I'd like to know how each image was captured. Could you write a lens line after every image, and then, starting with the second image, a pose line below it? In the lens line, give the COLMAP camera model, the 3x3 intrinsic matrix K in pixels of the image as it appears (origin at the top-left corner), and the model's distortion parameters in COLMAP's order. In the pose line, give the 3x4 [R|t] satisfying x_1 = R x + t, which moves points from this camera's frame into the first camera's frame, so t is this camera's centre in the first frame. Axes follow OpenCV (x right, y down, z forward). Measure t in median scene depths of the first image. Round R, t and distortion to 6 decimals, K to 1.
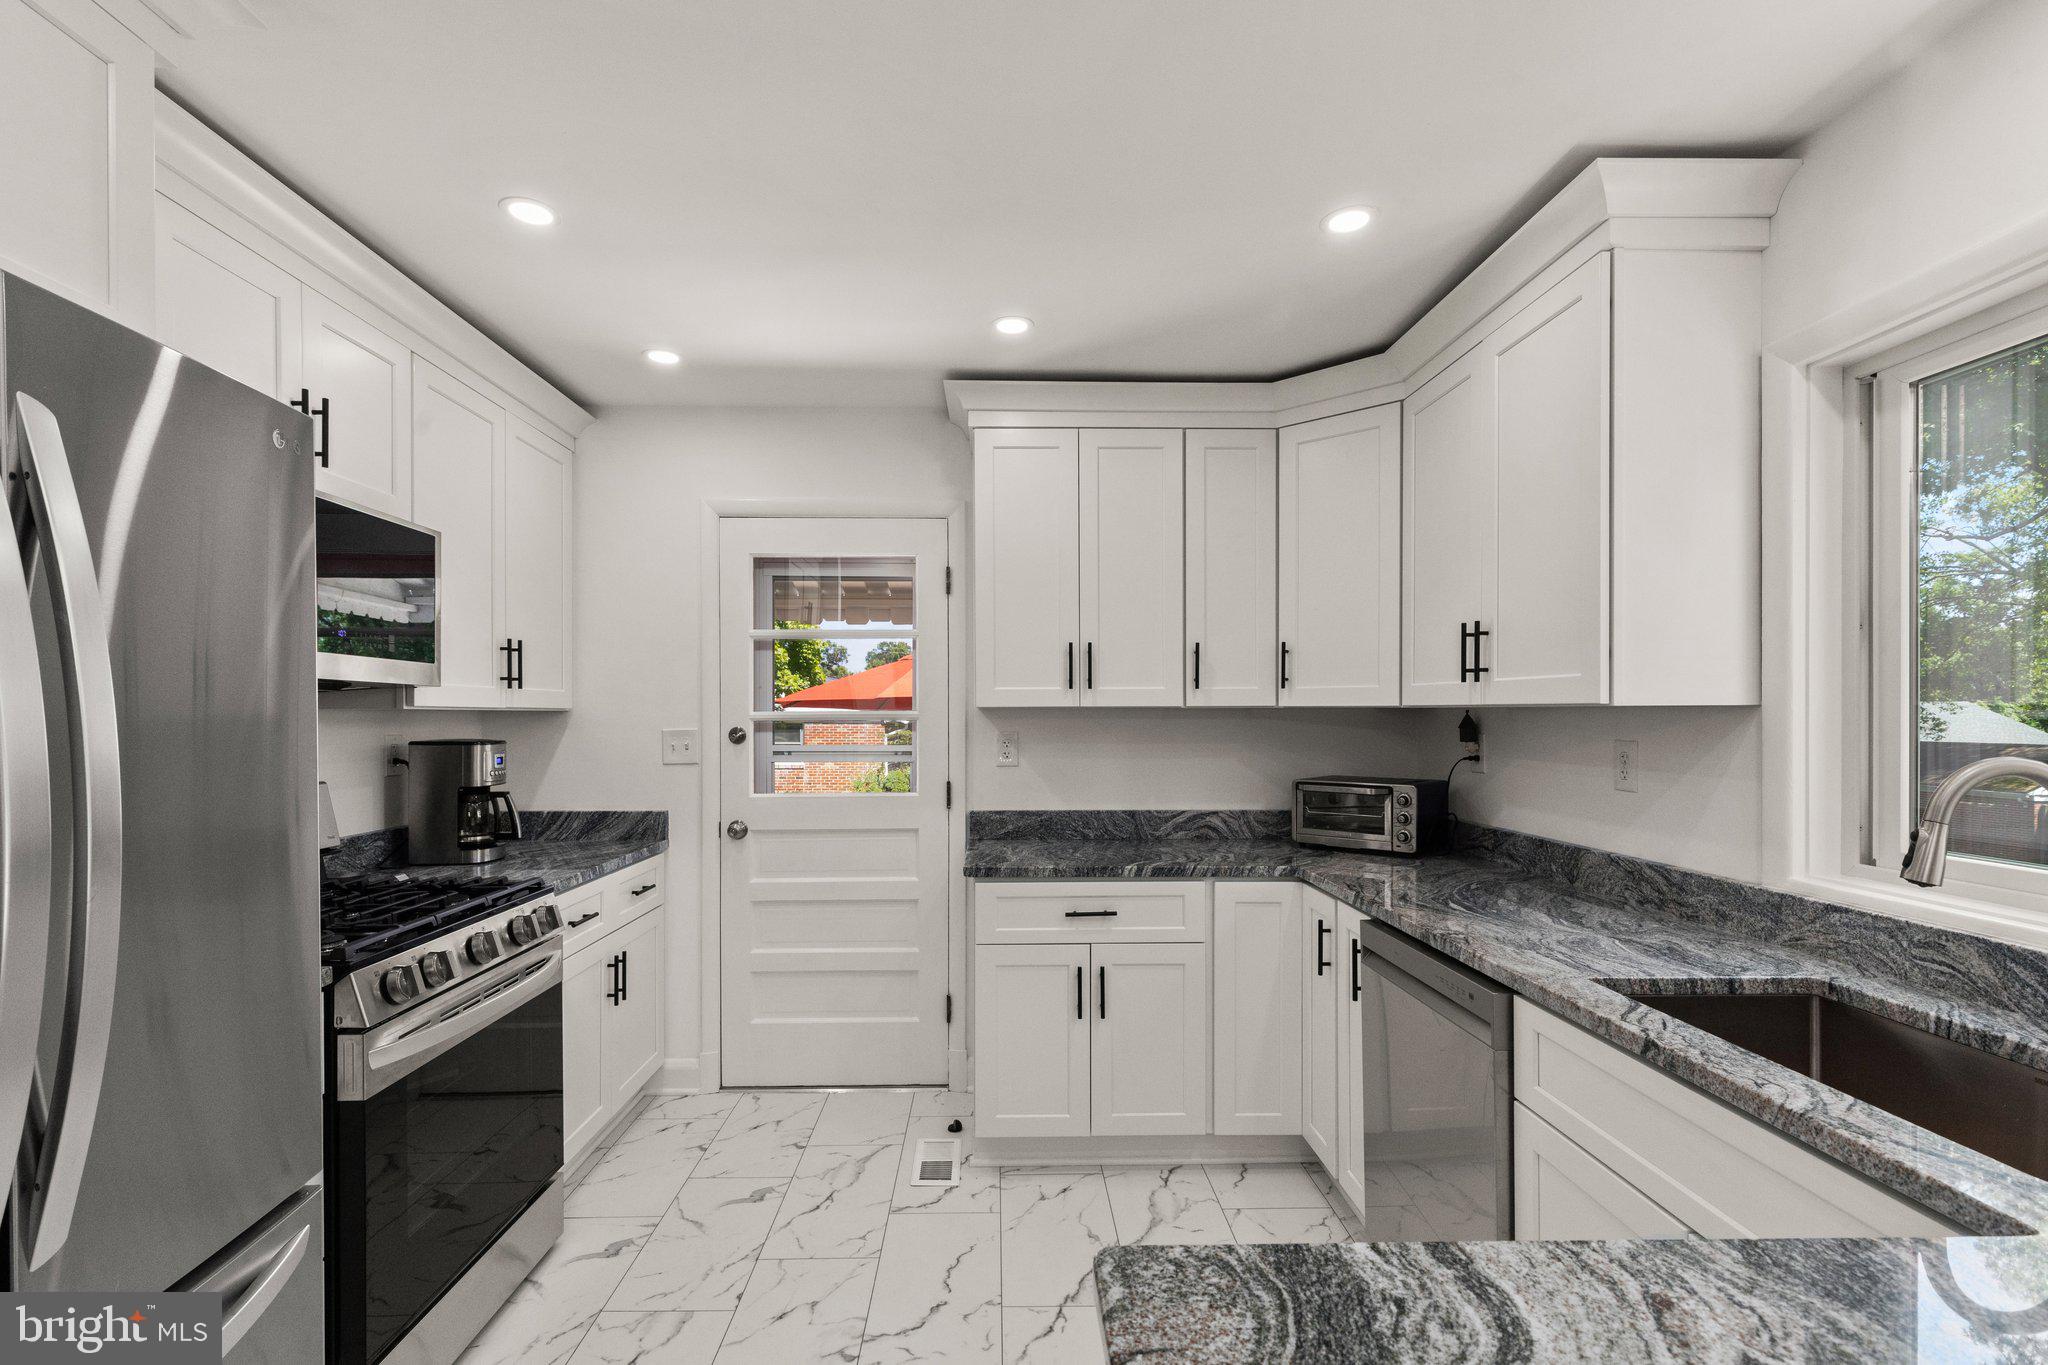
lens RADIAL K [[945.7, 0, 1032.6], [0, 945.7, 716.8], [0, 0, 1]] dist [0.008889, -0.001388]
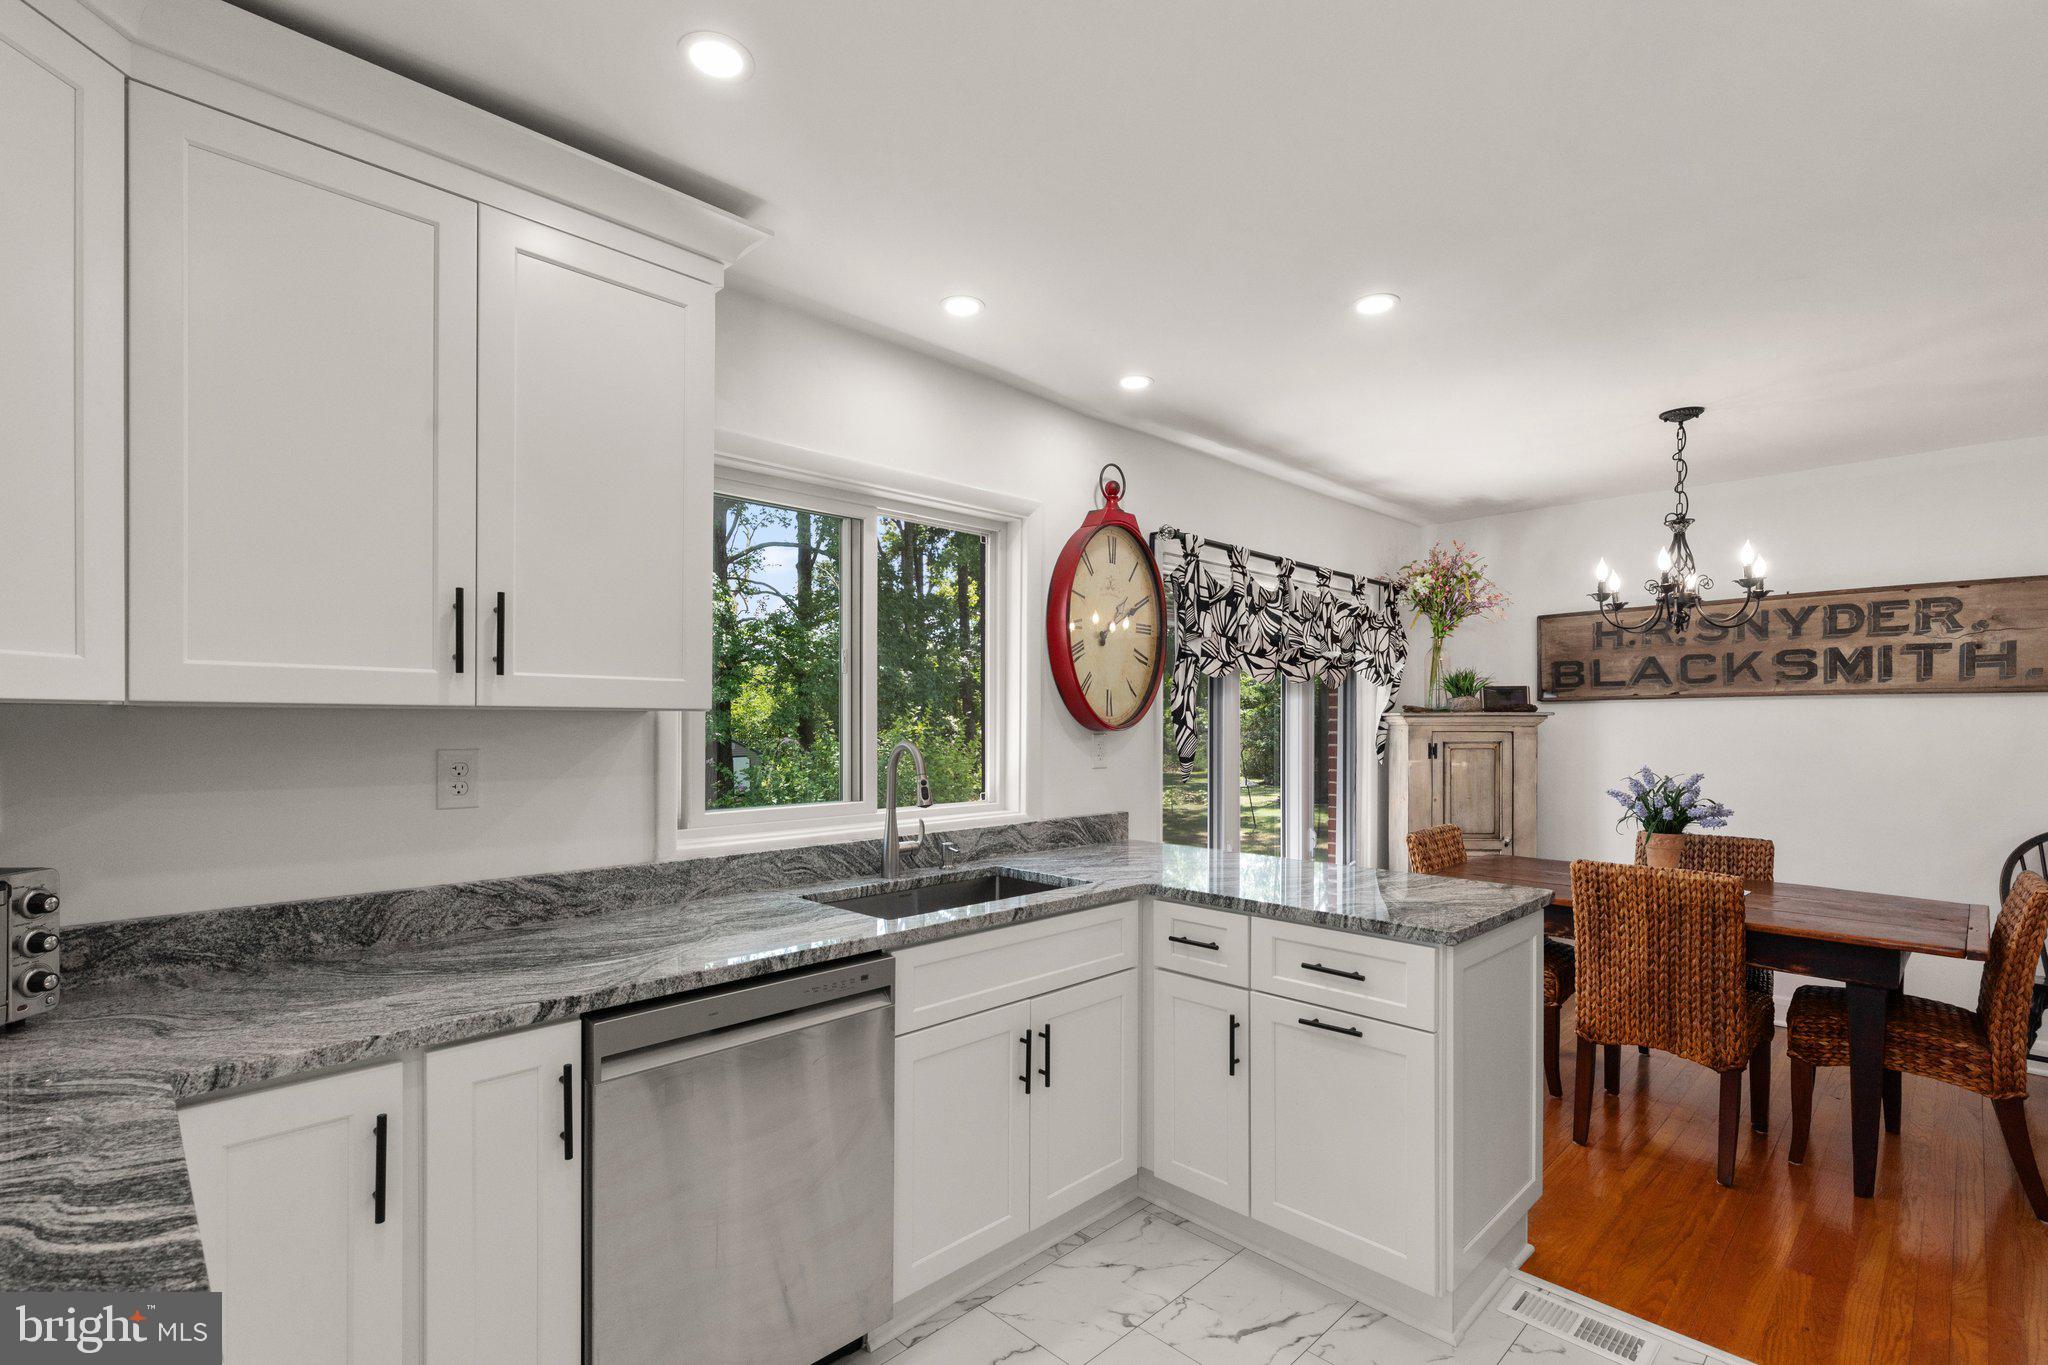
lens RADIAL K [[945.7, 0, 1006.8], [0, 945.7, 730.2], [0, 0, 1]] dist [0.008889, -0.001388]
pose [[-0.669905, -0.009129, 0.742390, -0.284629], [0.000003, 0.999924, 0.012298, -0.002394], [-0.742446, 0.008240, -0.669855, 1.001902]]
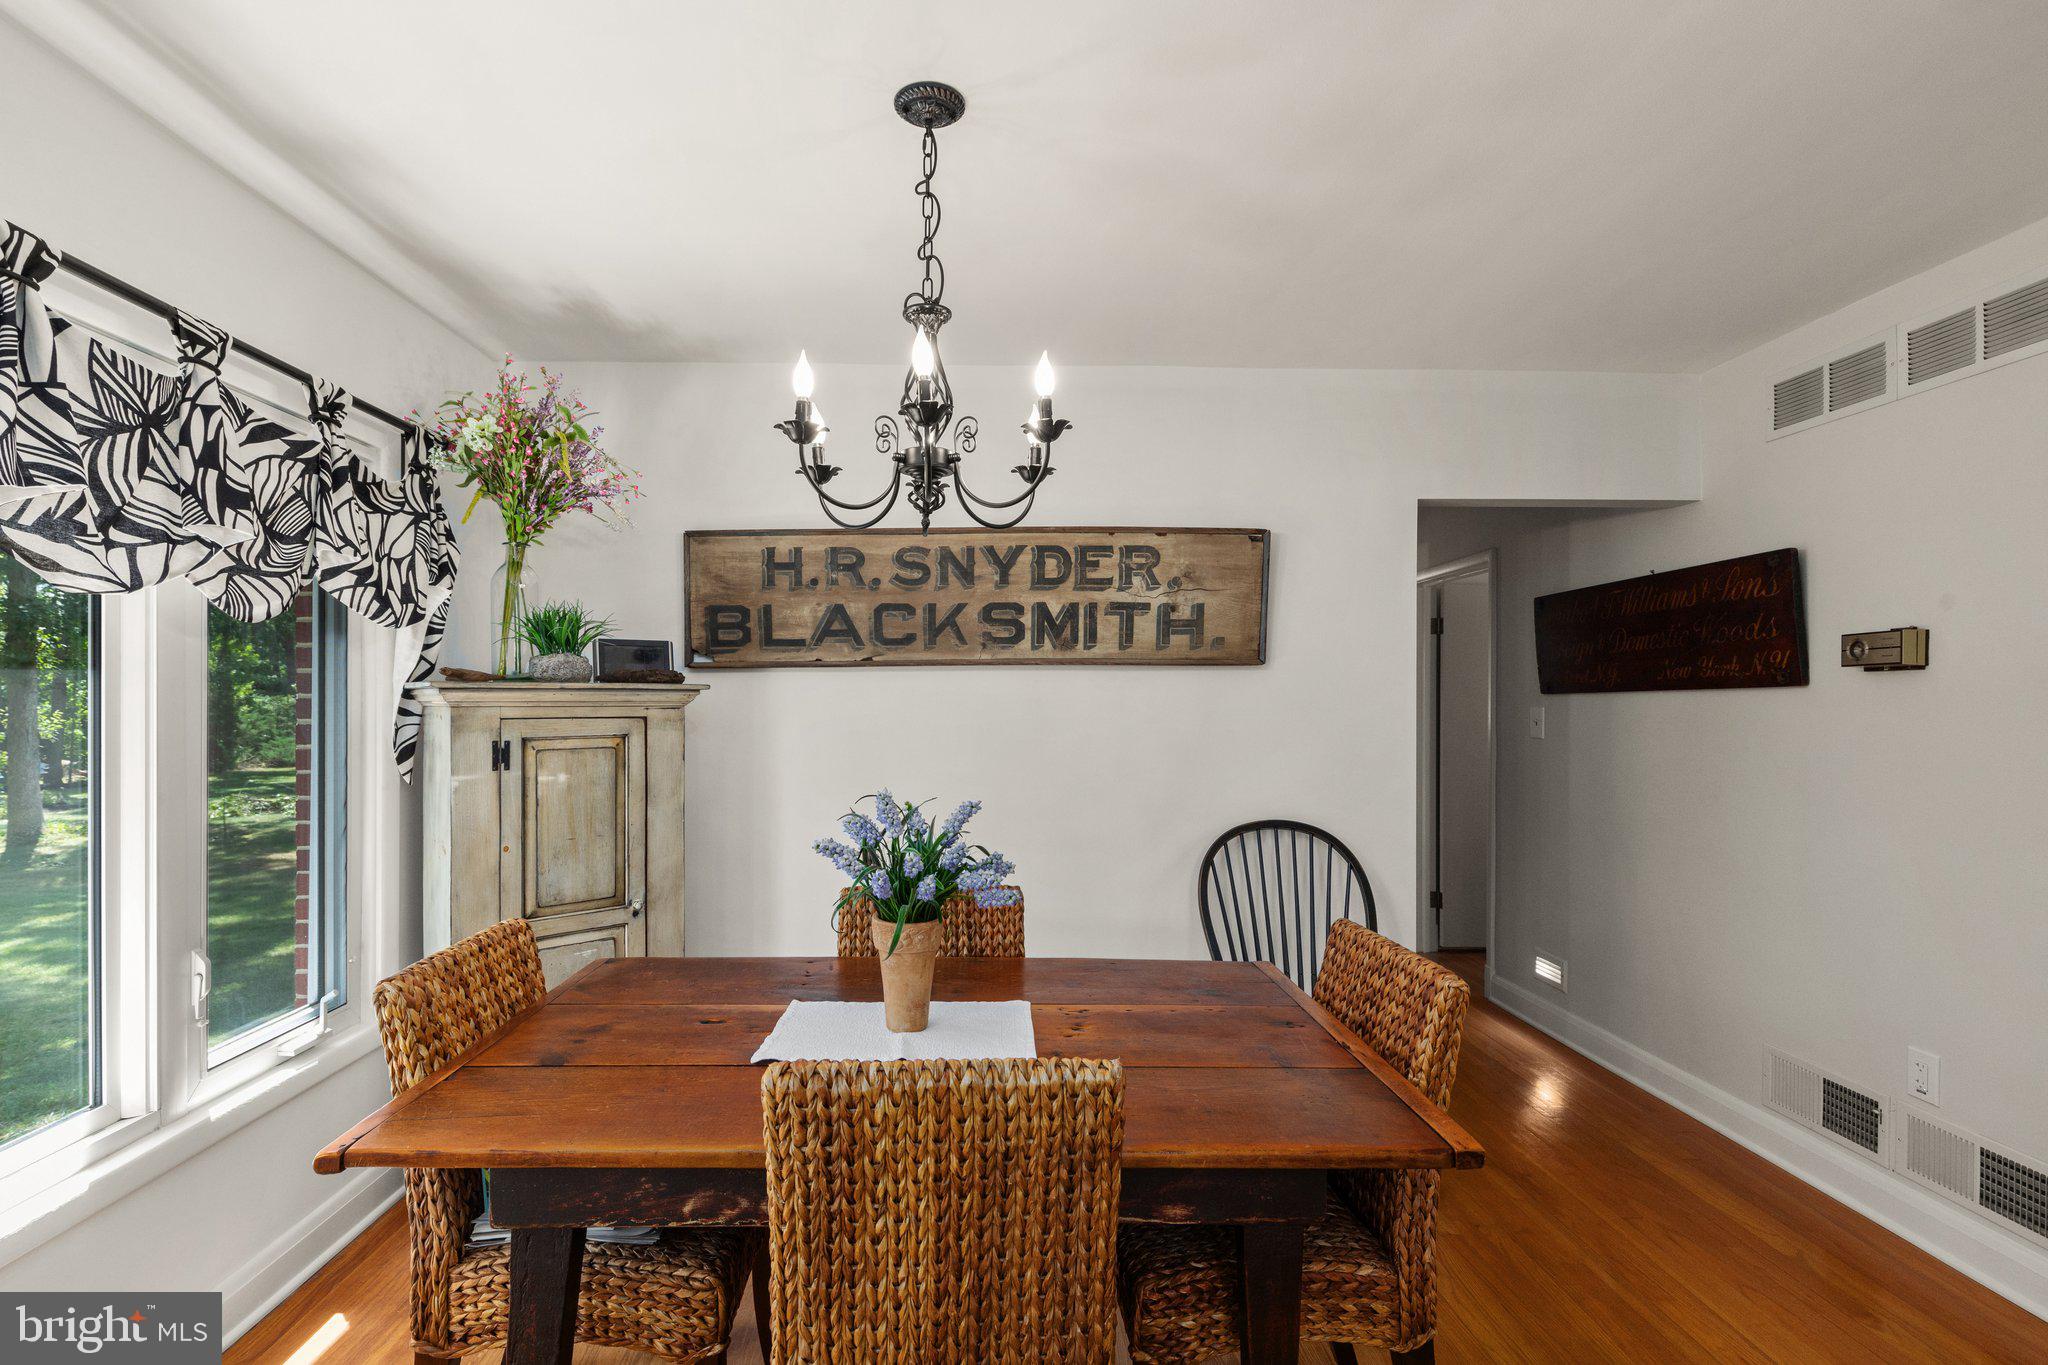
lens RADIAL K [[945.7, 0, 991.1], [0, 945.7, 700.2], [0, 0, 1]] dist [0.008889, -0.001388]
pose [[-0.999867, -0.001949, 0.016185, -0.015689], [-0.001960, 0.999998, -0.000683, 0.003165], [-0.016183, -0.000715, -0.999869, 0.199239]]
